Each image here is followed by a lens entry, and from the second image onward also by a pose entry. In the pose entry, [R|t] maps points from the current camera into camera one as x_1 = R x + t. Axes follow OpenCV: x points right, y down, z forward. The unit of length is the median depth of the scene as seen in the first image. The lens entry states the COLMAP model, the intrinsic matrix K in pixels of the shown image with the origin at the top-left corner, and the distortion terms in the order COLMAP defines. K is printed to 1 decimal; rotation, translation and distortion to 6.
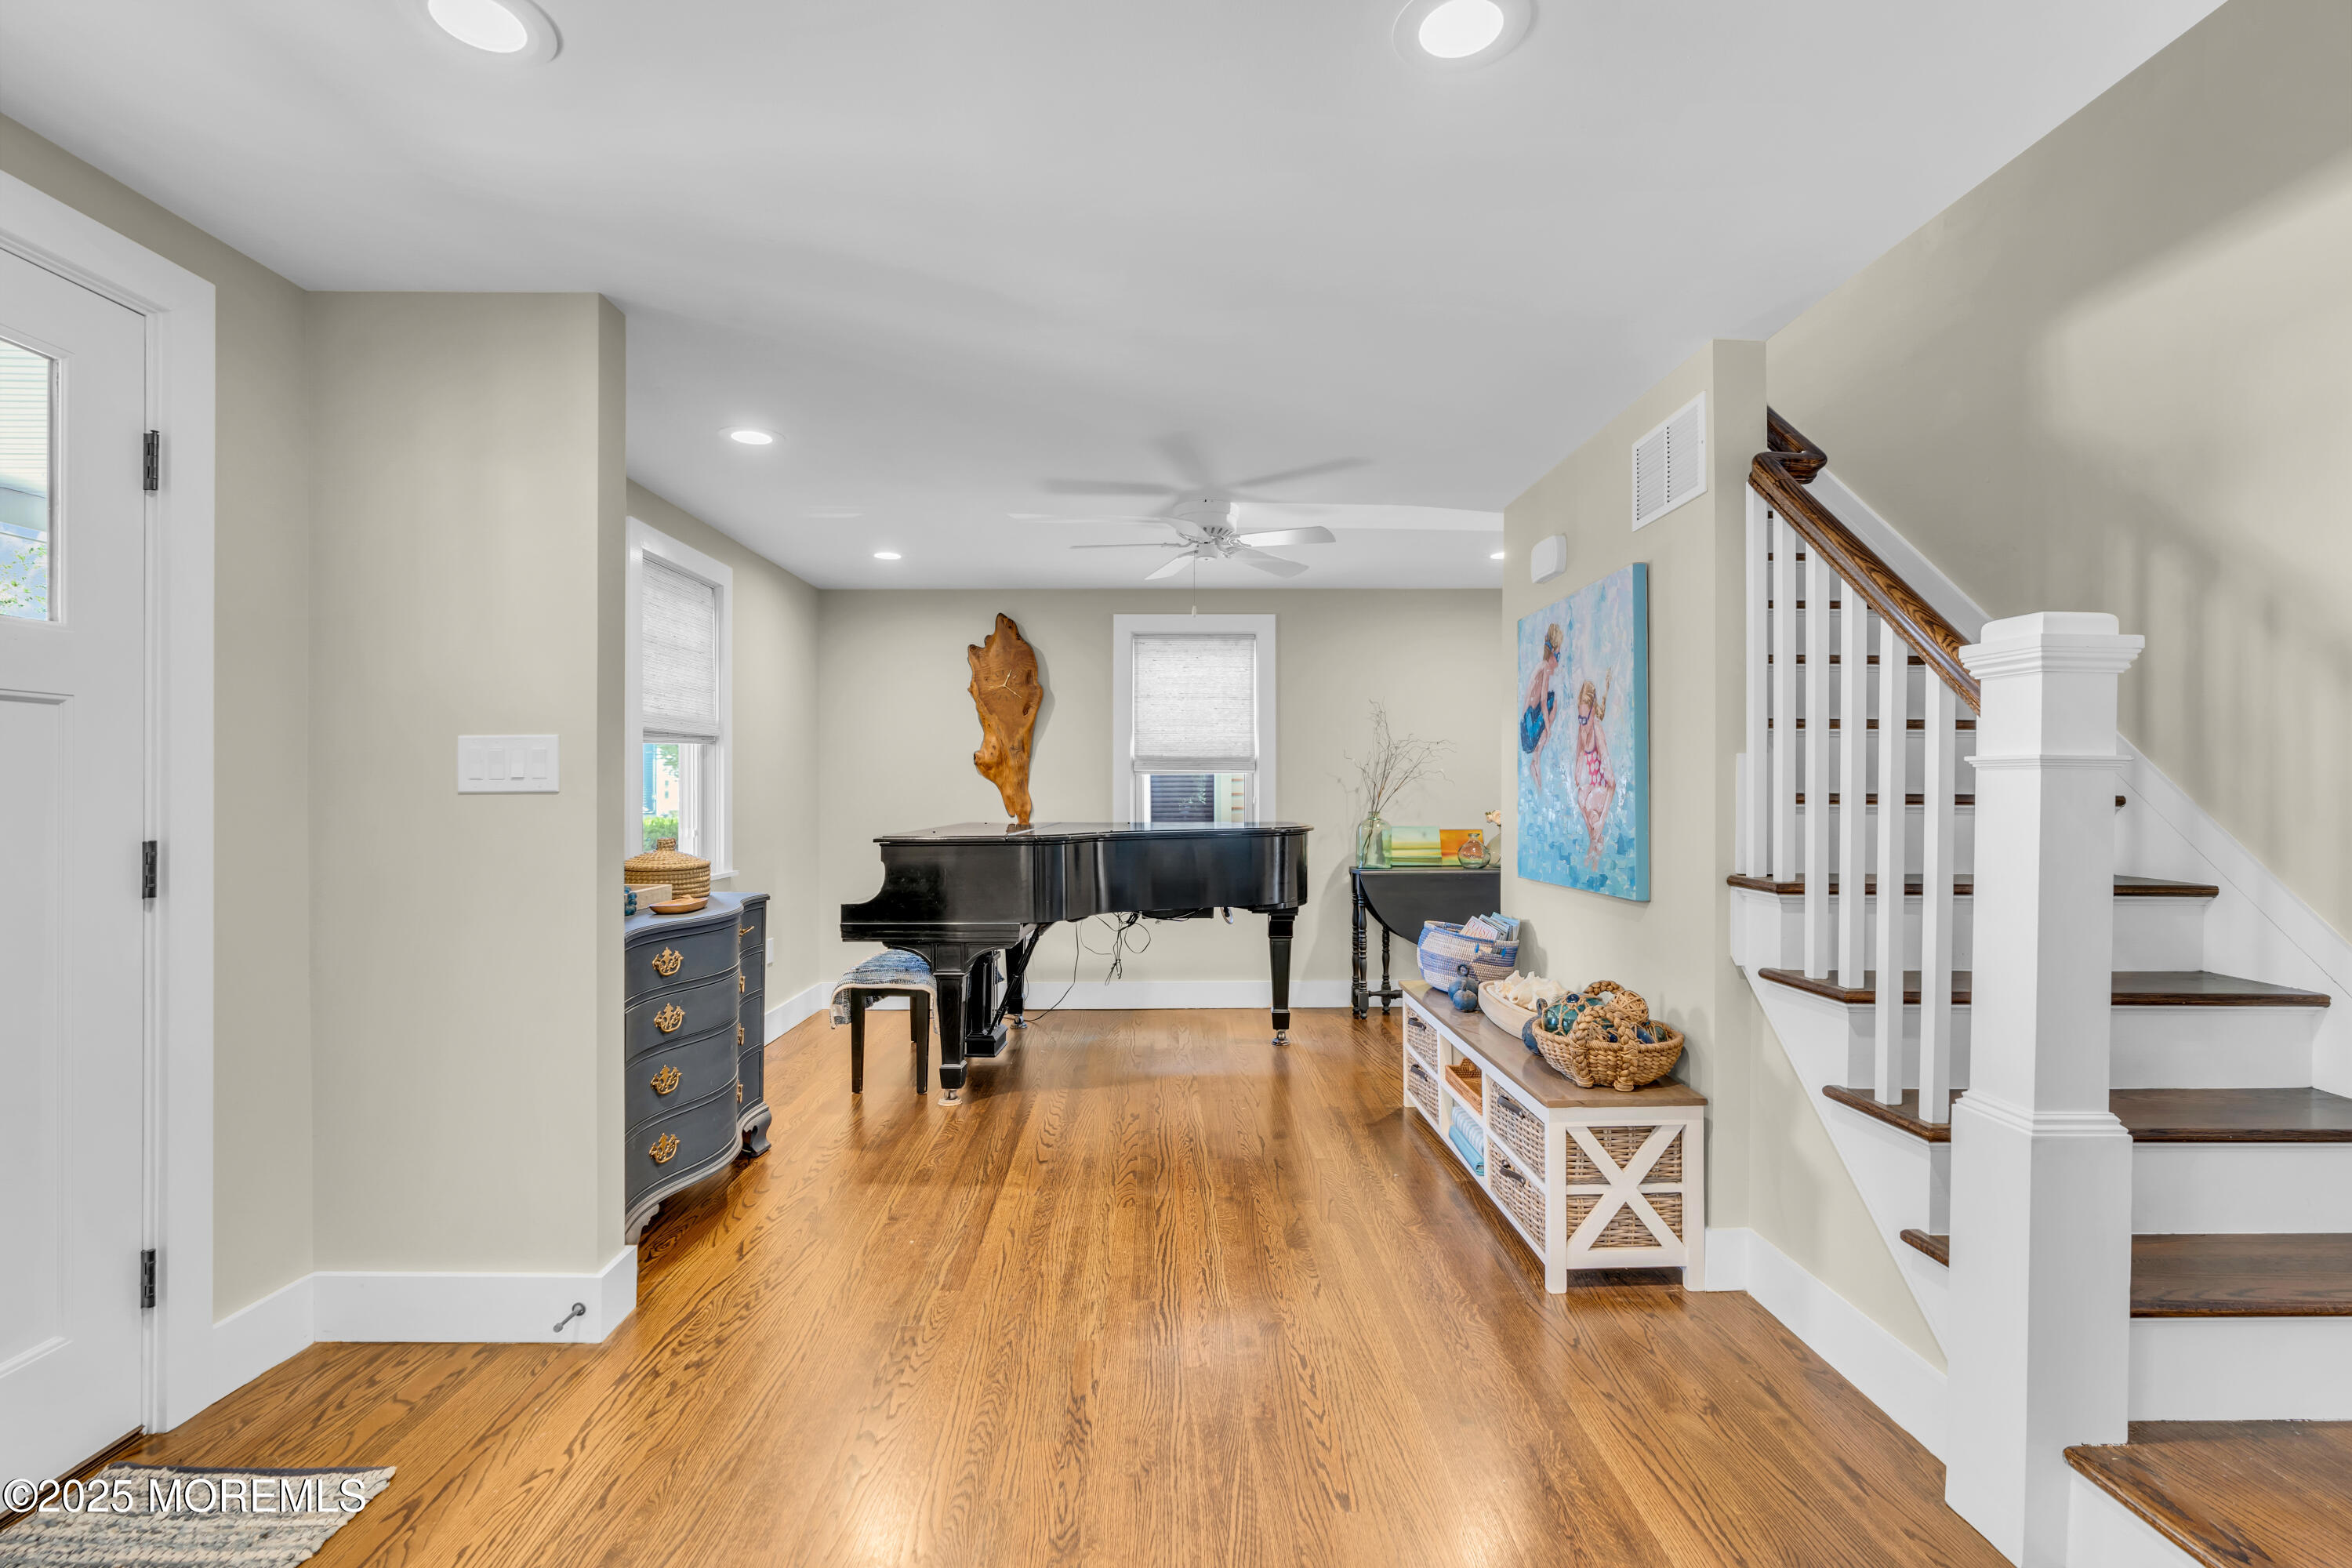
lens RADIAL K [[1061.3, 0, 1176.0], [0, 1061.3, 784.0], [0, 0, 1]] dist [-0.015270, 0.006204]
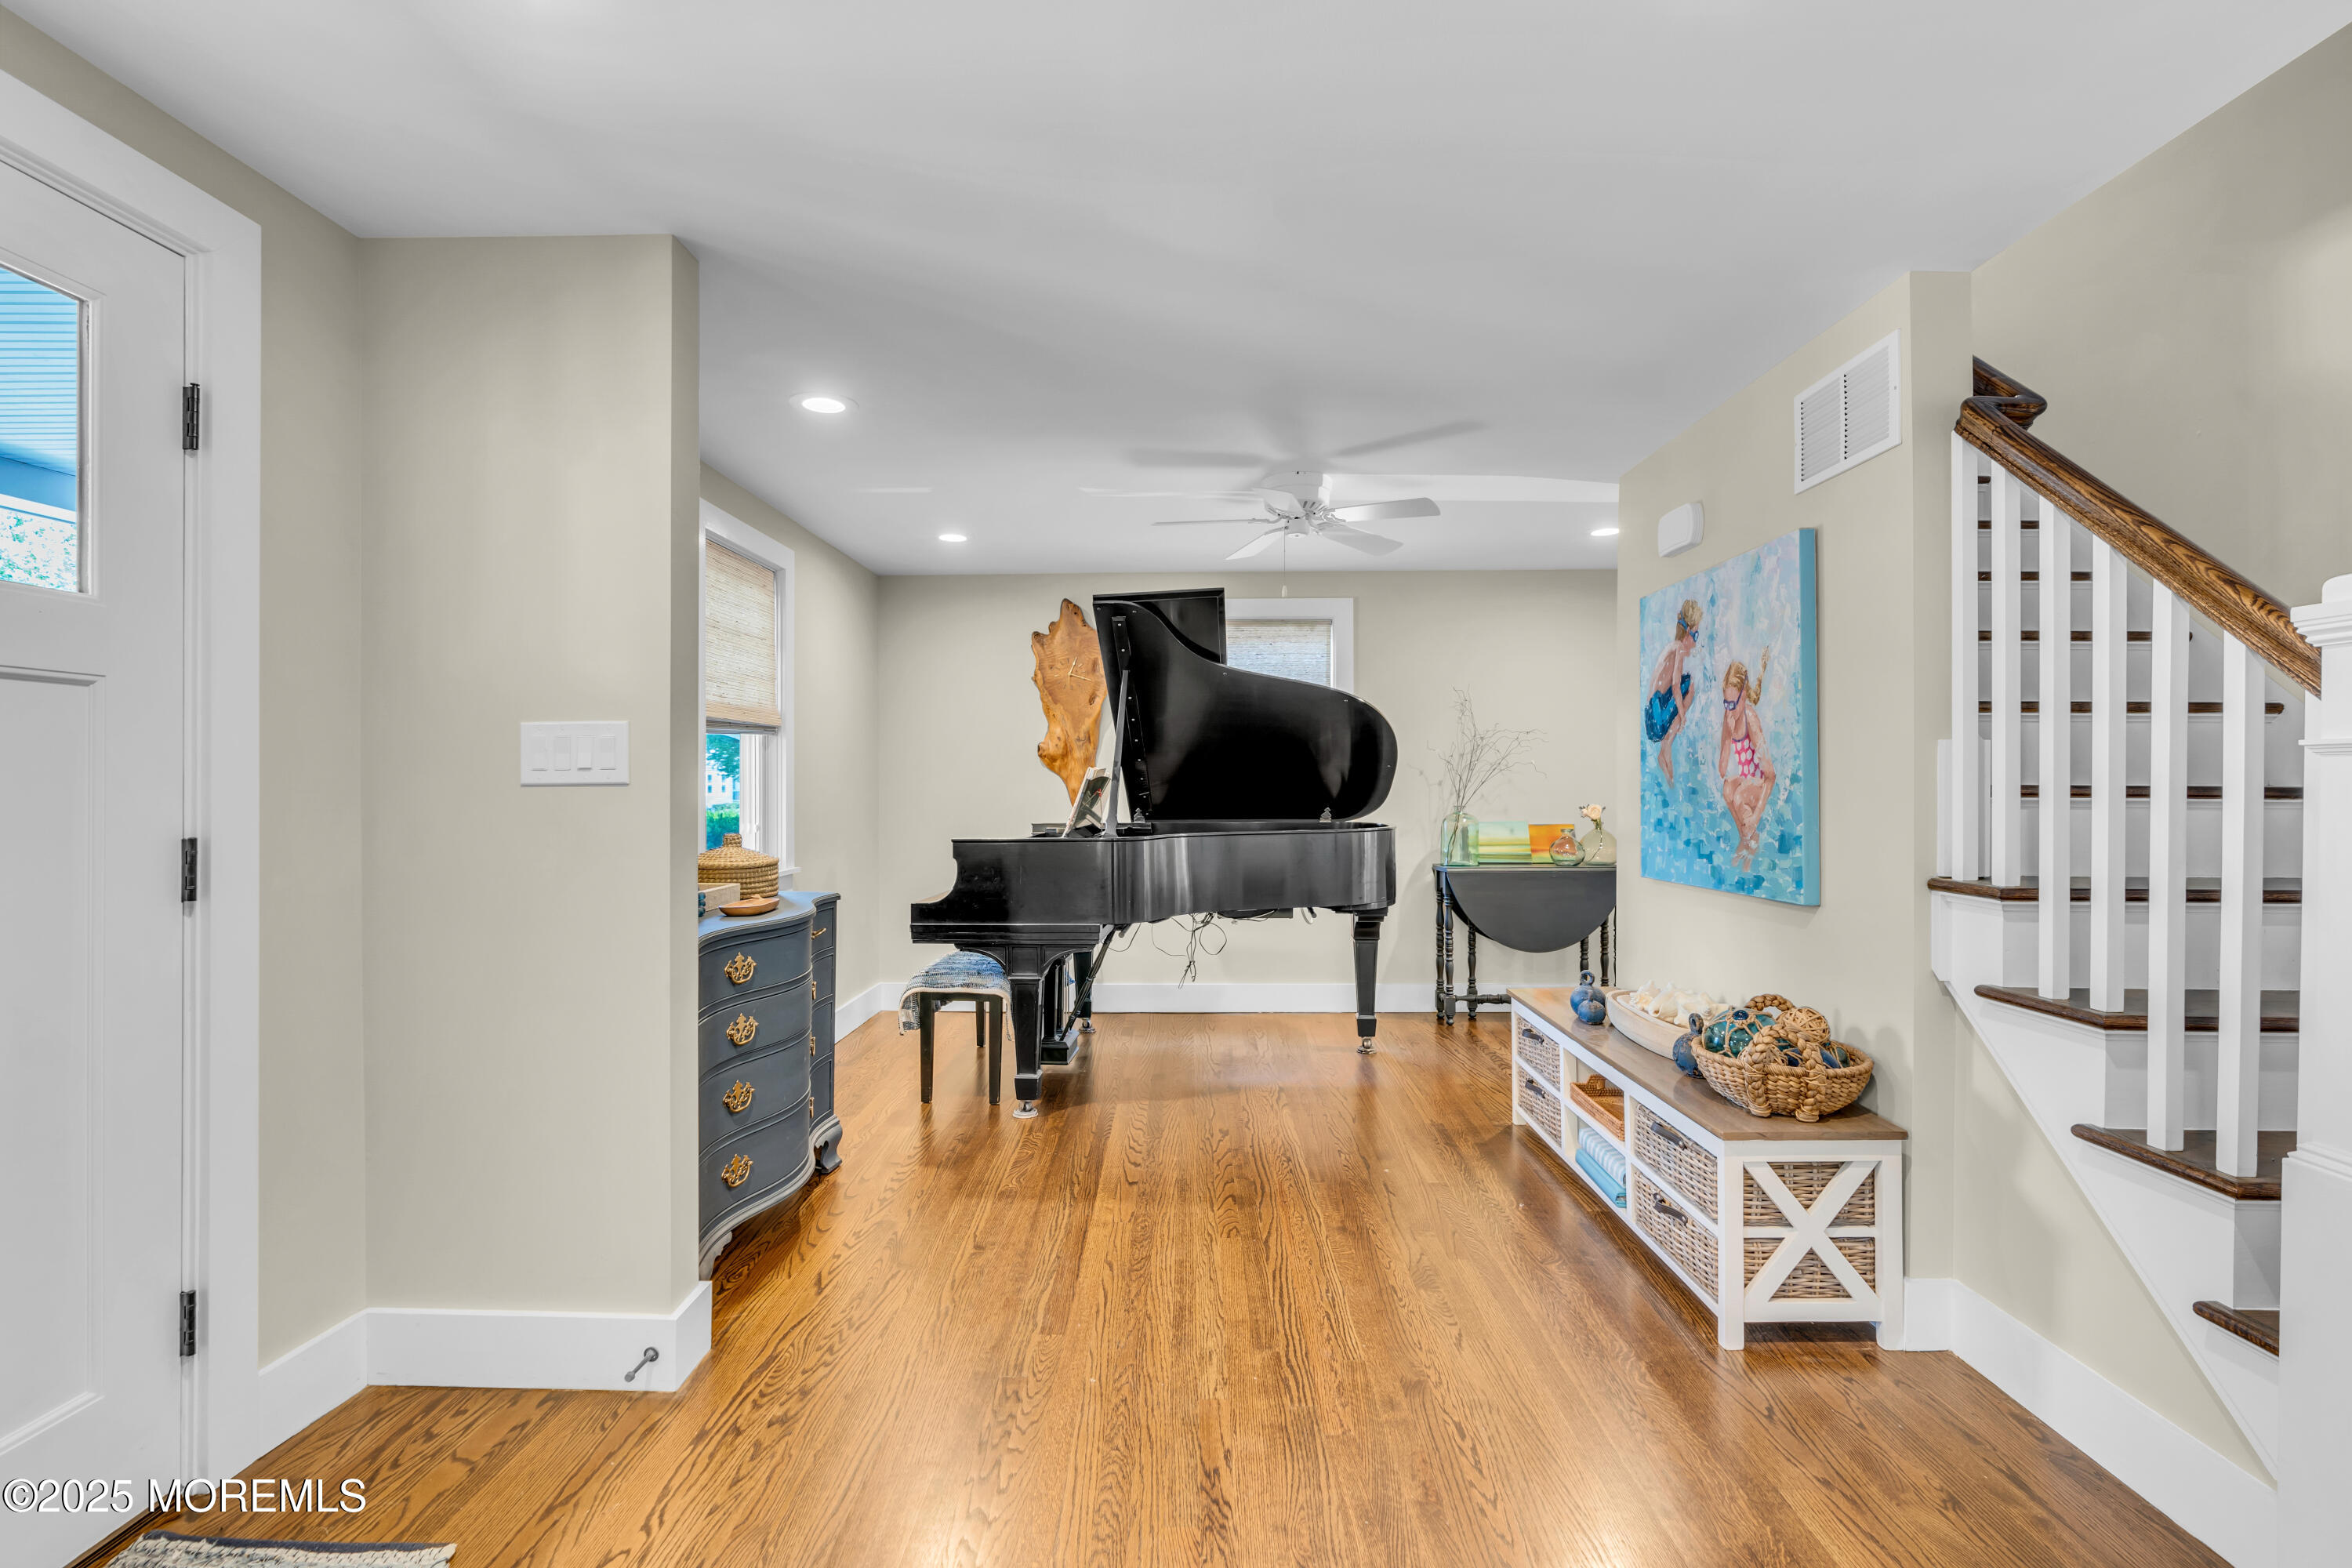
lens RADIAL K [[1065.0, 0, 1173.3], [0, 1065.0, 776.8], [0, 0, 1]] dist [-0.015823, 0.006608]
pose [[0.999327, -0.000833, -0.036661, -0.073511], [0.000797, 0.999999, -0.001006, 0.002282], [0.036661, 0.000976, 0.999327, 0.093401]]
